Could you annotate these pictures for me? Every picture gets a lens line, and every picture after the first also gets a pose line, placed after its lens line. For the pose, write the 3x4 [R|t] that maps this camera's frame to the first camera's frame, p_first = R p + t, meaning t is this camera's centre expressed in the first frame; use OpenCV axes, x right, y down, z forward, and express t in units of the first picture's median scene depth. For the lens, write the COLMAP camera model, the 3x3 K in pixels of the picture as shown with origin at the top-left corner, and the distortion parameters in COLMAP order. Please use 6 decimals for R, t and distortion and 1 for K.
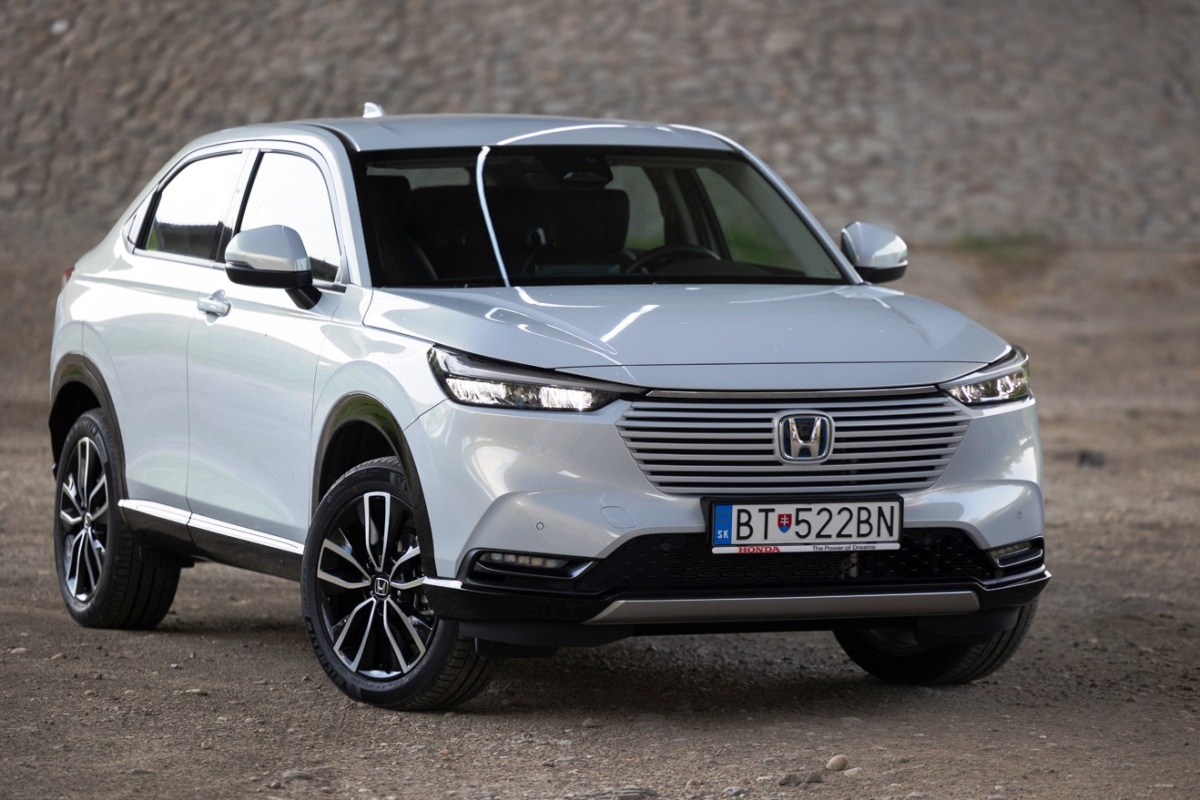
lens RADIAL K [[5582.3, 0, 608.7], [0, 5582.3, 404.8], [0, 0, 1]] dist [0.091712, 0.000000]
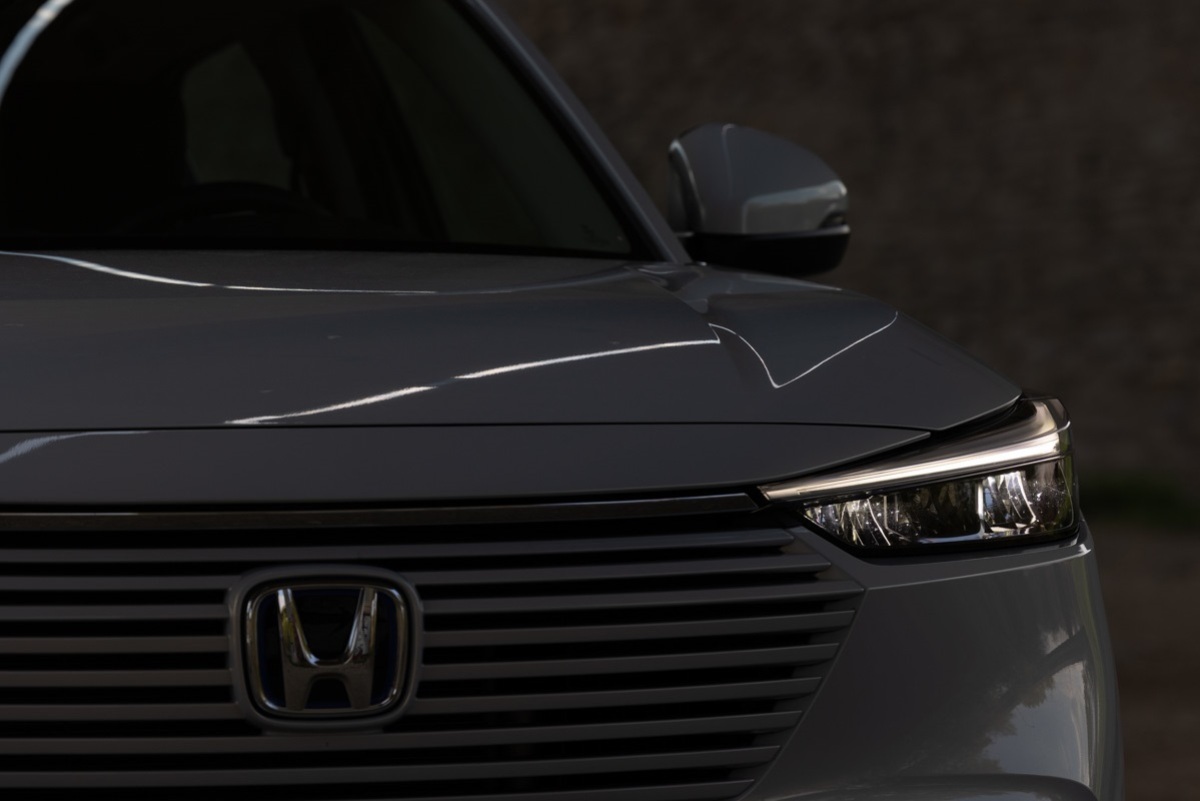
lens RADIAL K [[7417.8, 0, 601.8], [0, 7417.8, 400.4], [0, 0, 1]] dist [-1.470371, 0.000000]
pose [[0.996950, -0.023255, -0.074502, 0.083655], [0.019013, 0.998184, -0.057154, 0.016381], [0.075695, 0.055563, 0.995582, 0.568751]]
